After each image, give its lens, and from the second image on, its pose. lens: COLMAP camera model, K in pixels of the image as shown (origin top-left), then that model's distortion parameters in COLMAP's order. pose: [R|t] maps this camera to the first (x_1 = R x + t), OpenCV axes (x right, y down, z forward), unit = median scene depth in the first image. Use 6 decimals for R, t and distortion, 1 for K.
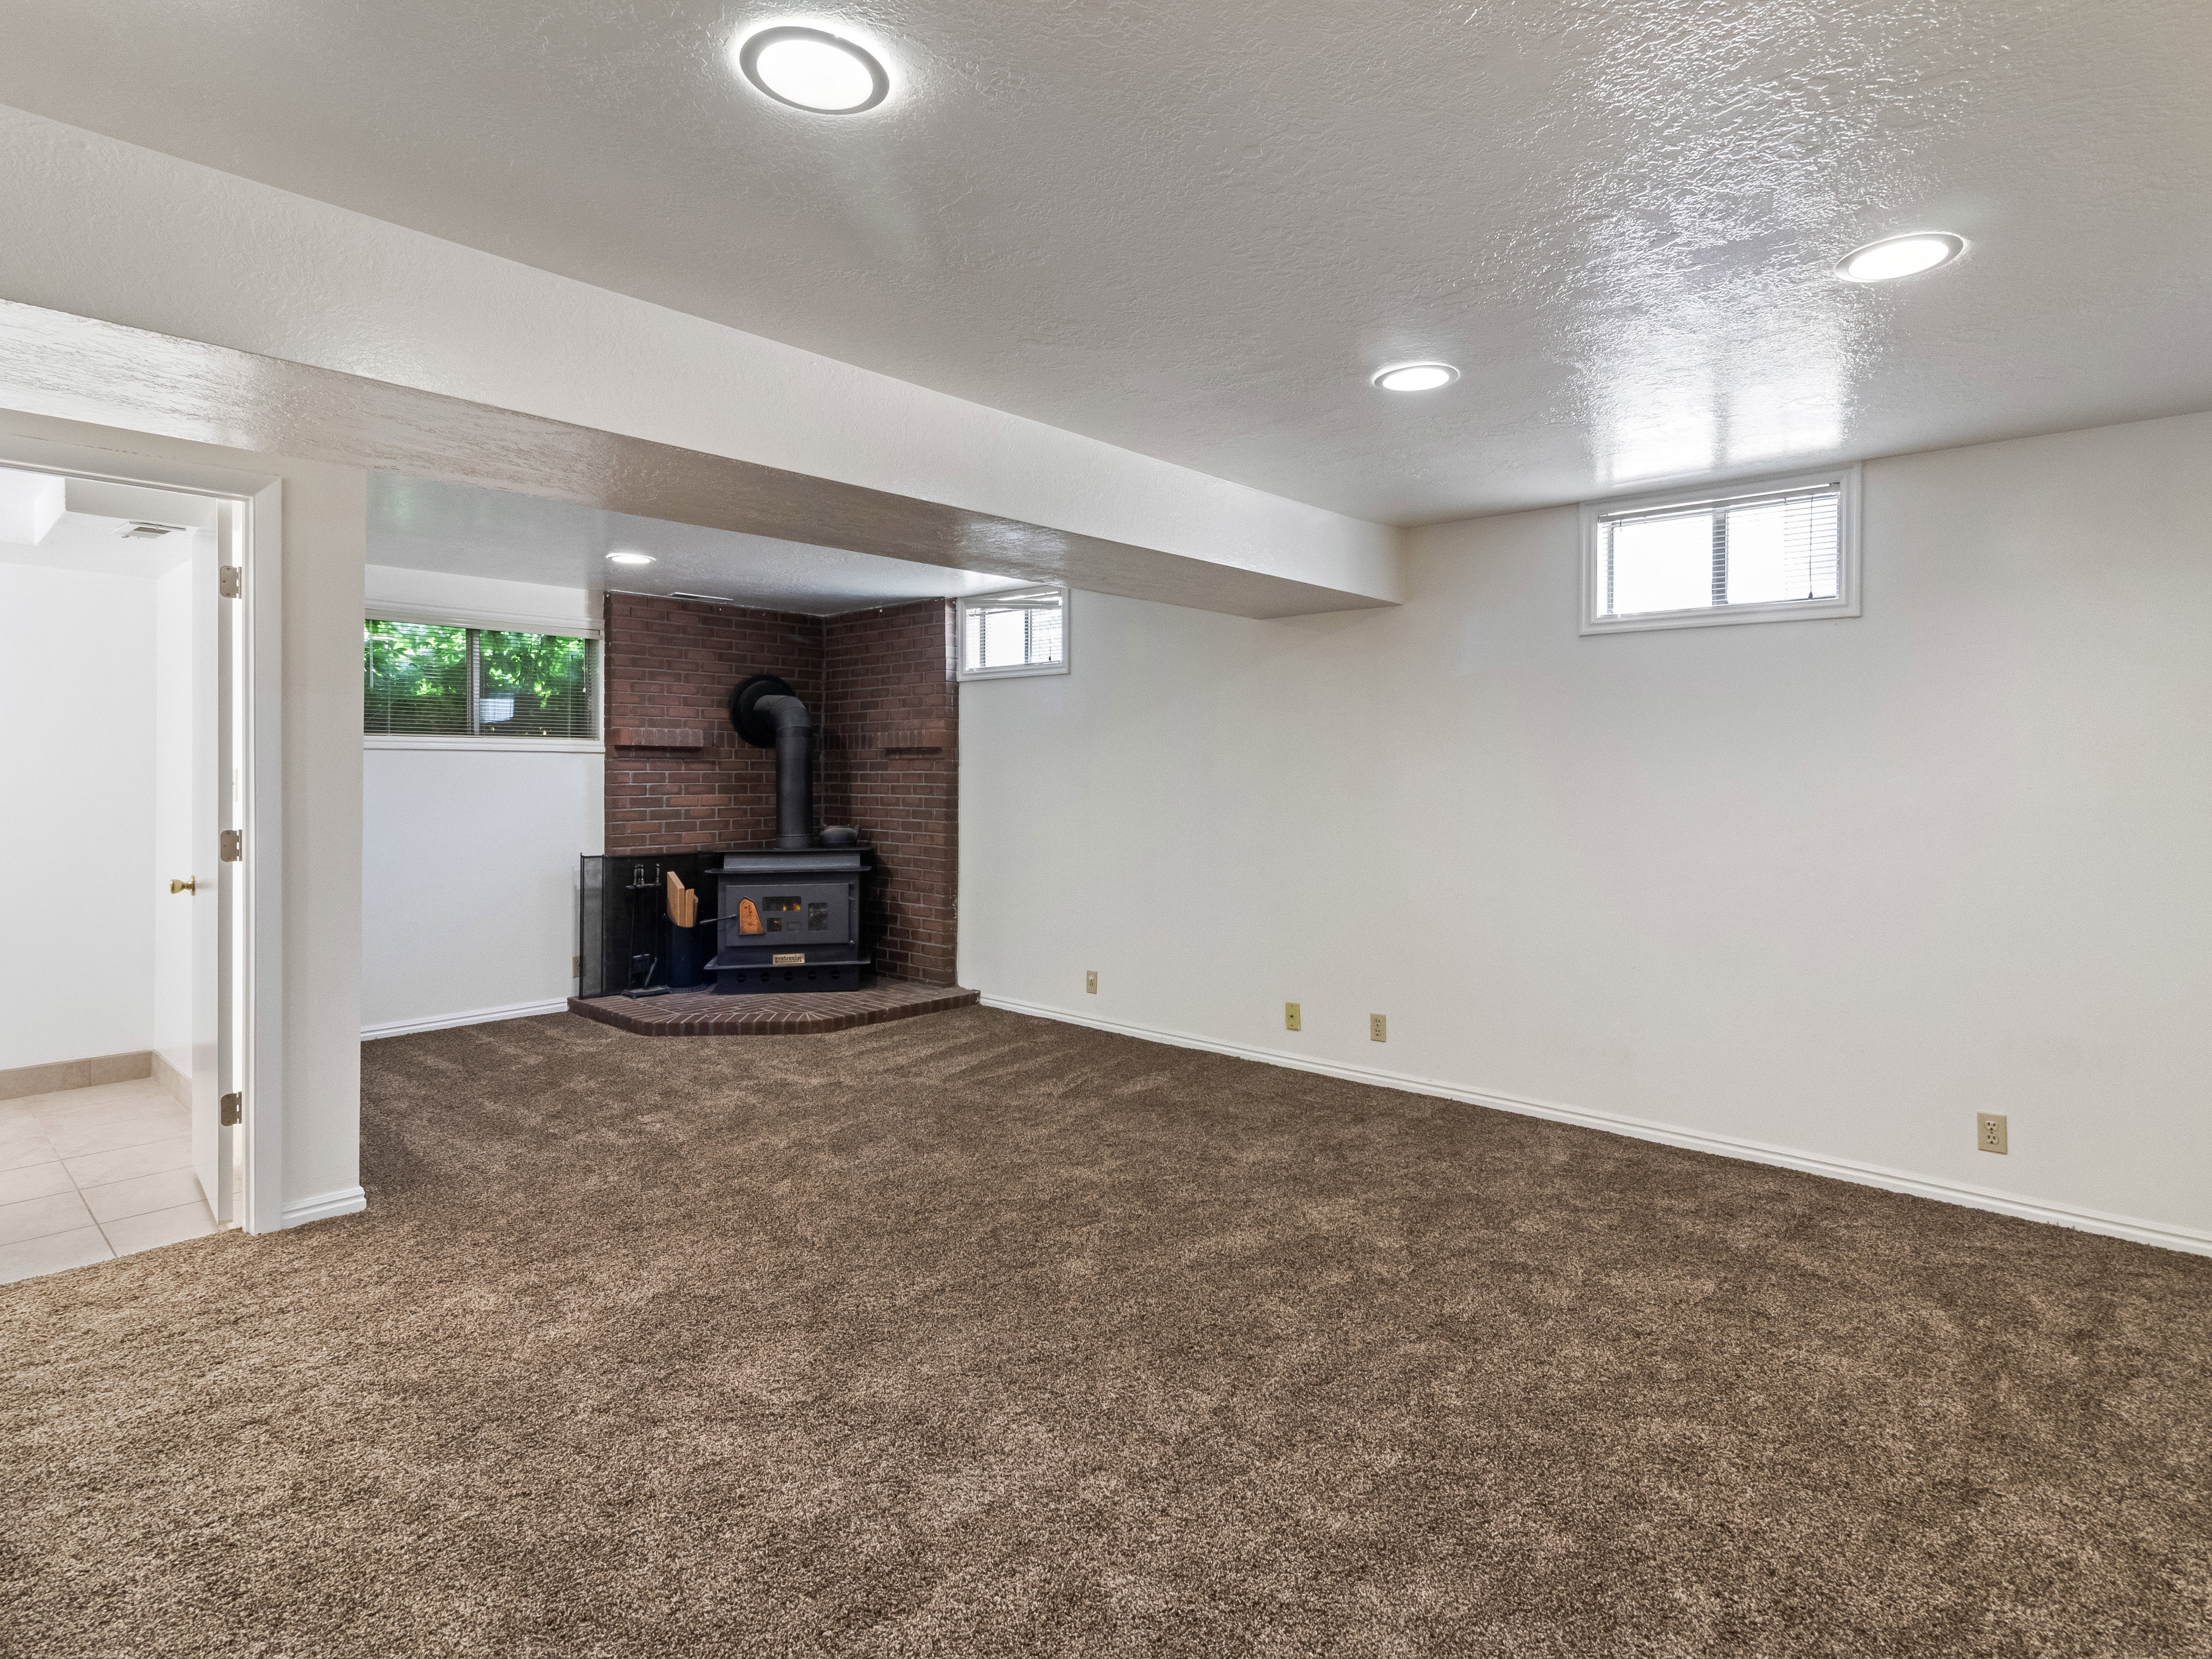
lens RADIAL K [[1163.6, 0, 1106.5], [0, 1163.6, 783.7], [0, 0, 1]] dist [0.000715, 0.001573]
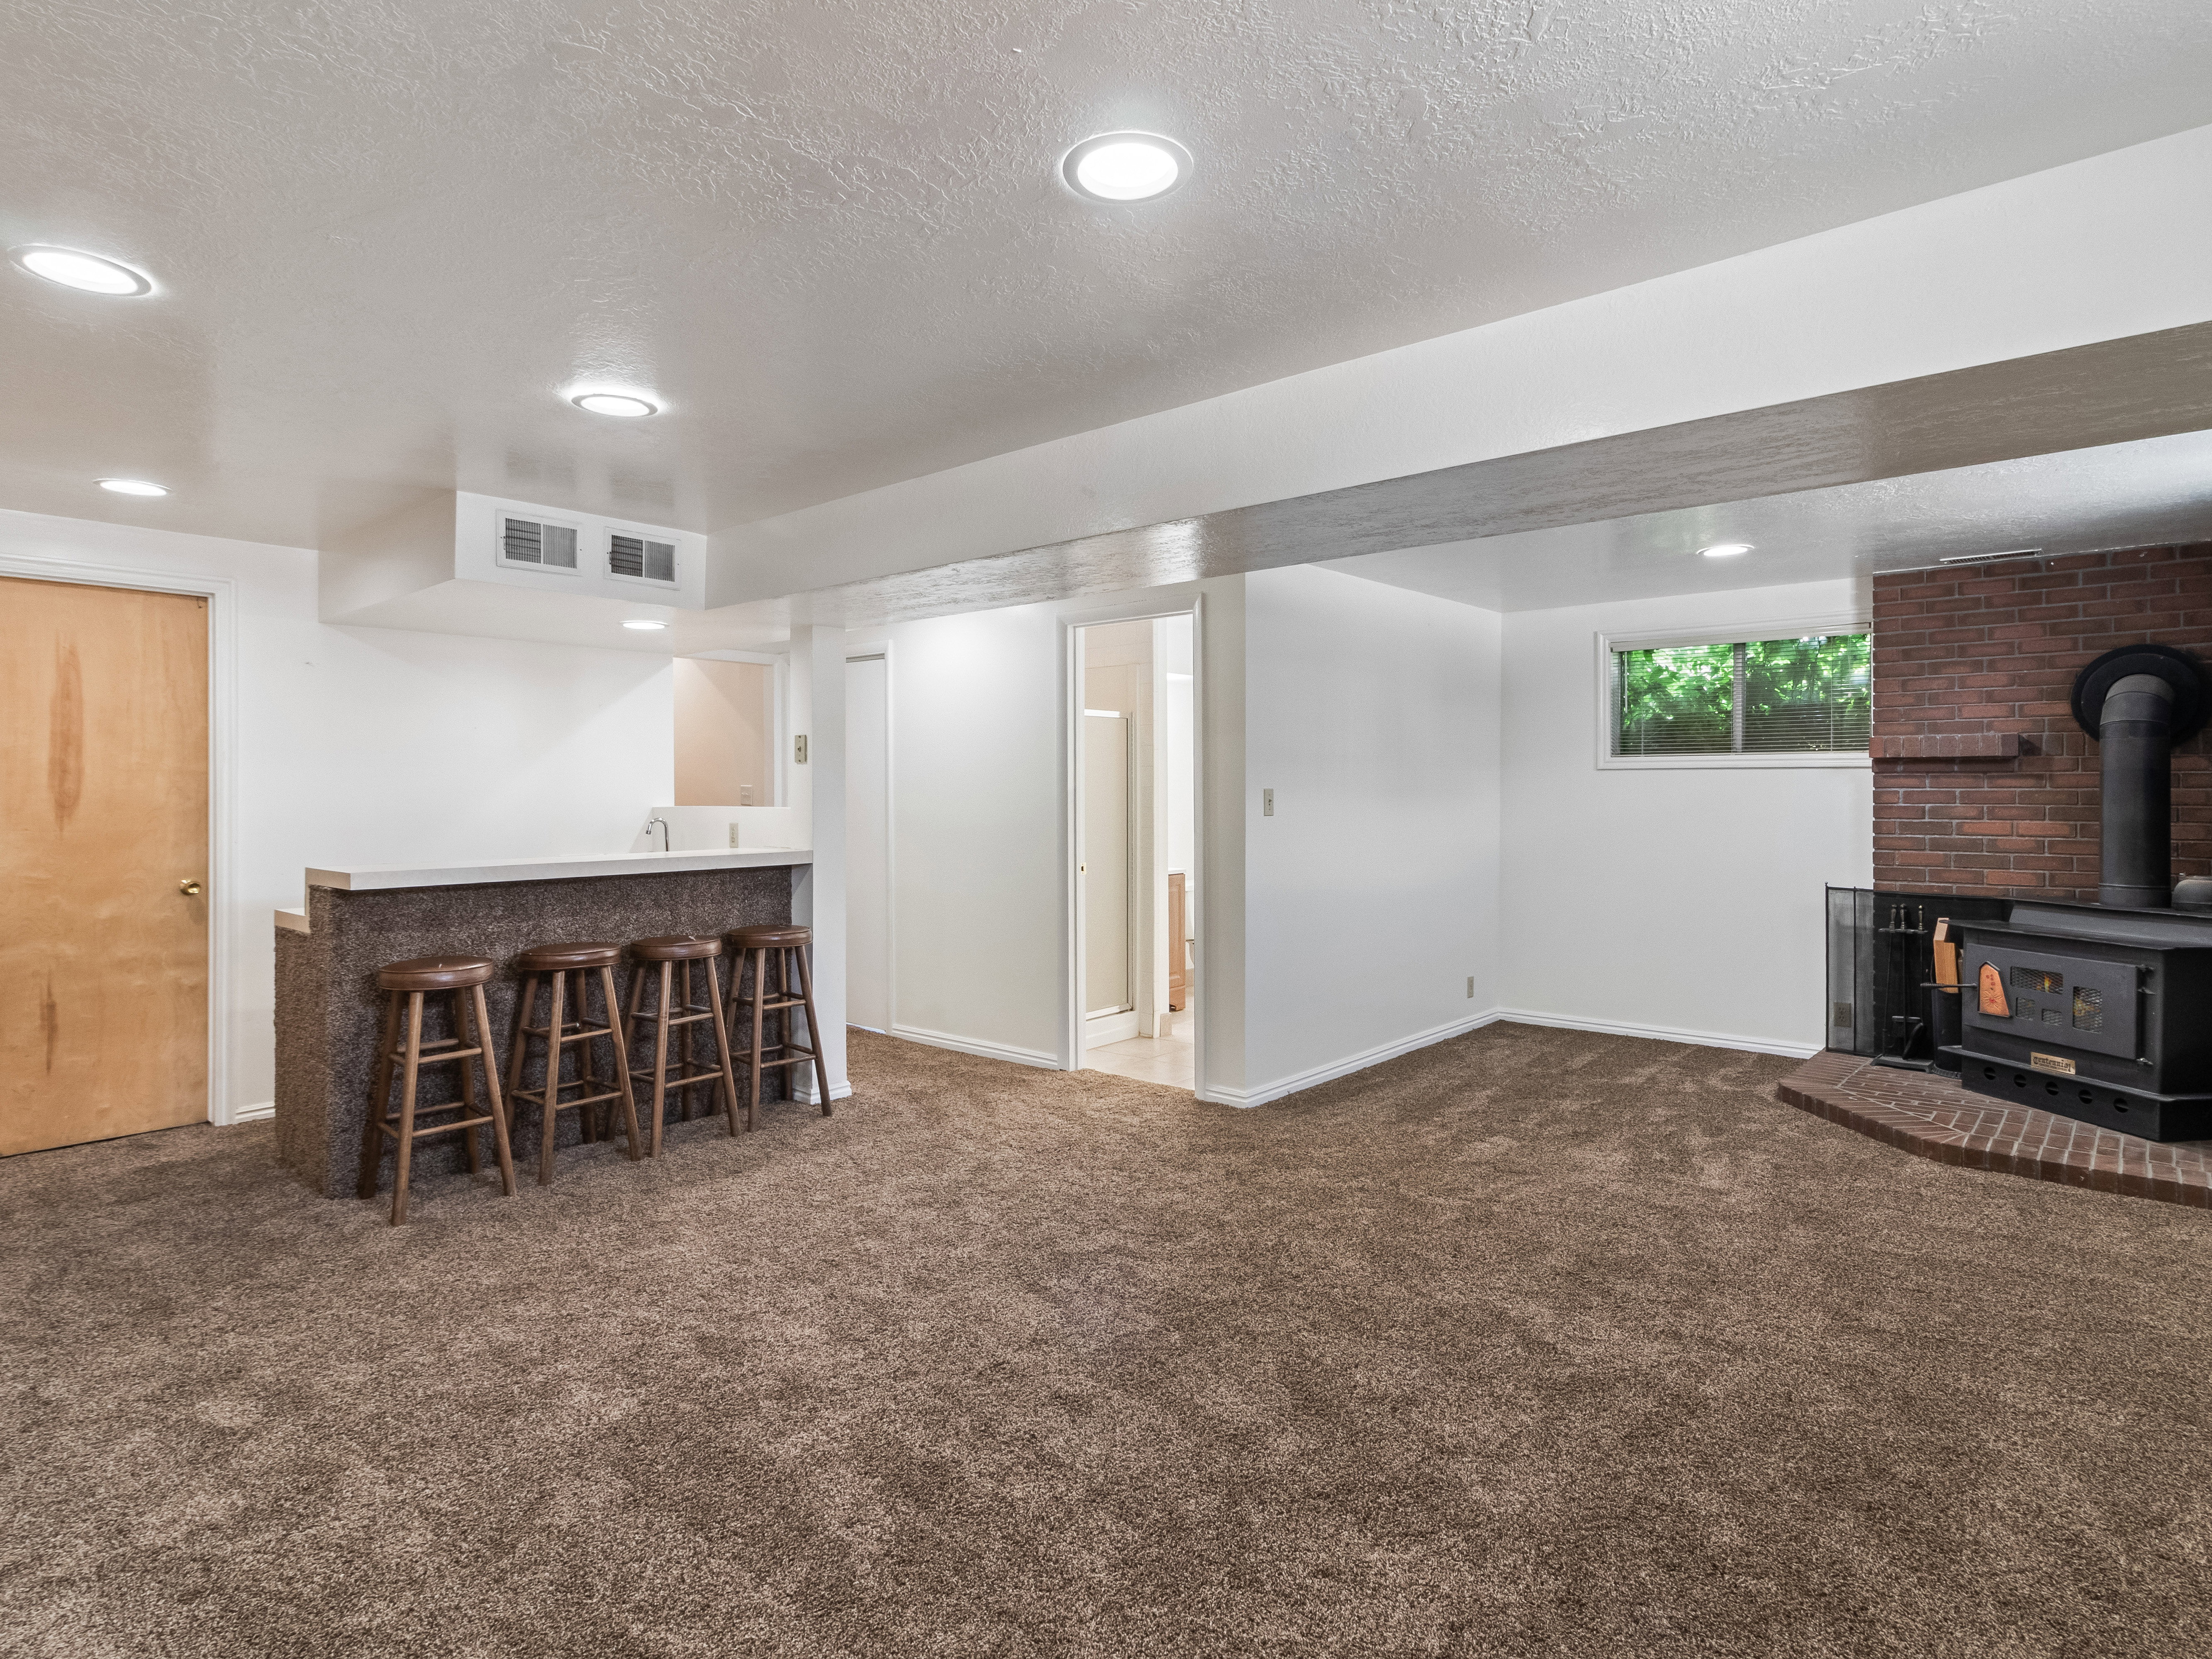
lens RADIAL K [[1163.6, 0, 1105.2], [0, 1163.6, 793.3], [0, 0, 1]] dist [0.000715, 0.001573]
pose [[0.037228, 0.001069, -0.999306, 0.788429], [-0.009494, 0.999955, 0.000716, -0.006215], [0.999262, 0.009460, 0.037237, 0.847356]]
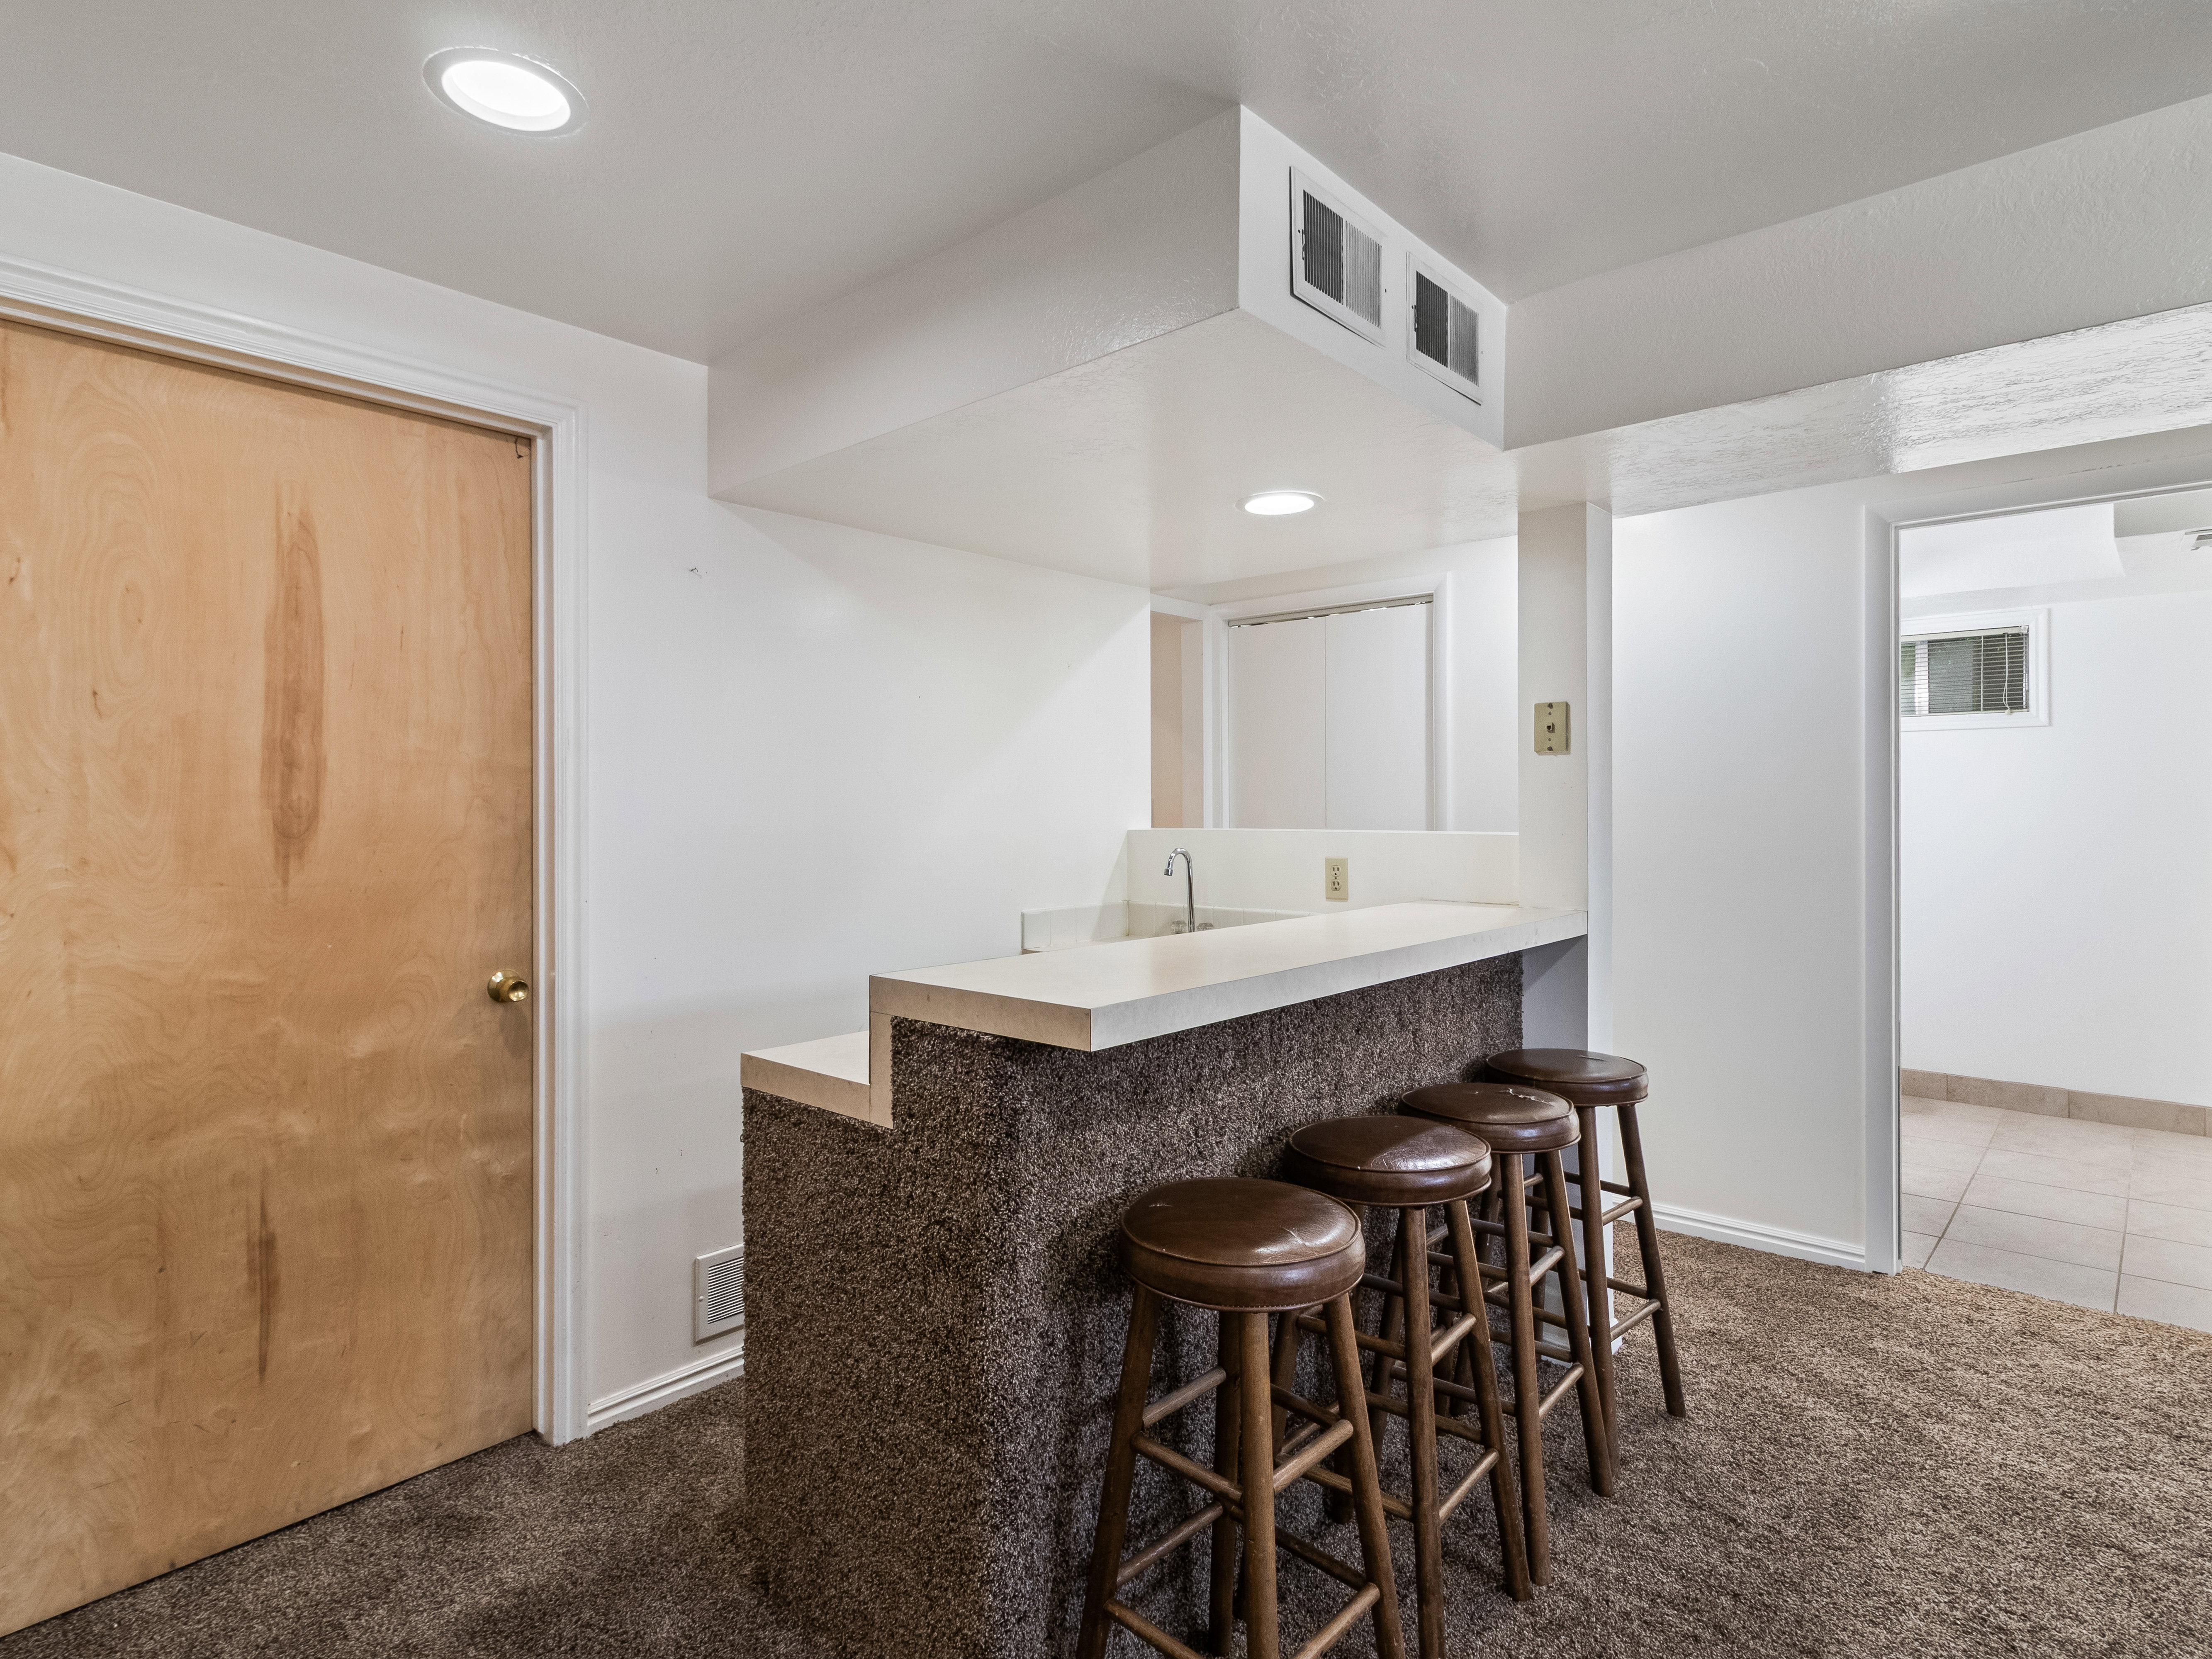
lens RADIAL K [[1163.6, 0, 1112.4], [0, 1163.6, 808.5], [0, 0, 1]] dist [0.000715, 0.001573]
pose [[0.022721, -0.000023, -0.999742, 0.087045], [-0.008258, 0.999966, -0.000210, 0.001843], [0.999708, 0.008261, 0.022720, 0.162962]]
